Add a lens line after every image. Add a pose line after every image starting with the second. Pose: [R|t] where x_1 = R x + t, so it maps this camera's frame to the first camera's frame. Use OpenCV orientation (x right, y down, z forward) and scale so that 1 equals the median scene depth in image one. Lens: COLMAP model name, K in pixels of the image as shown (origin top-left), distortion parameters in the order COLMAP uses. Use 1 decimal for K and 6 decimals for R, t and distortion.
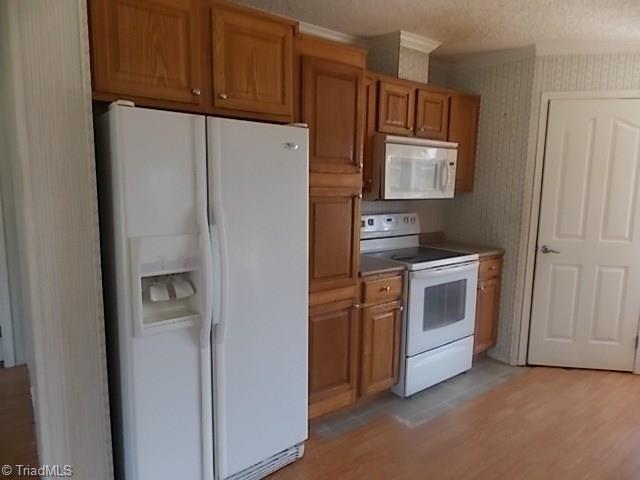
lens RADIAL K [[423.1, 0, 322.6], [0, 423.1, 238.2], [0, 0, 1]] dist [0.000922, -0.003163]
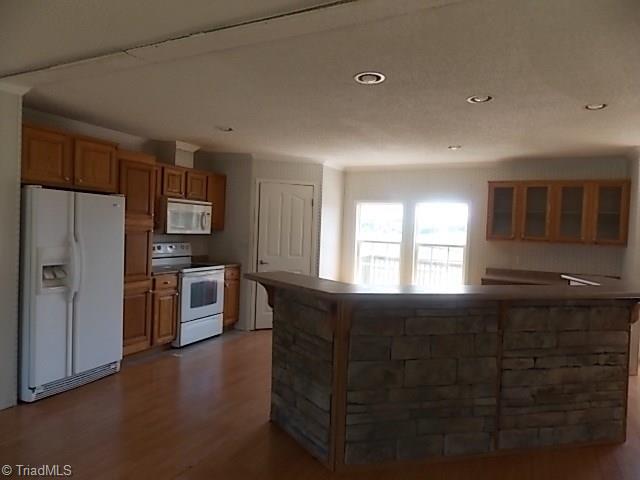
lens RADIAL K [[423.1, 0, 322.6], [0, 423.1, 238.2], [0, 0, 1]] dist [0.000922, -0.003163]
pose [[0.891187, 0.005859, 0.453598, -0.075261], [0.038620, 0.995307, -0.088732, 0.108927], [-0.451989, 0.096594, 0.886778, -0.854337]]
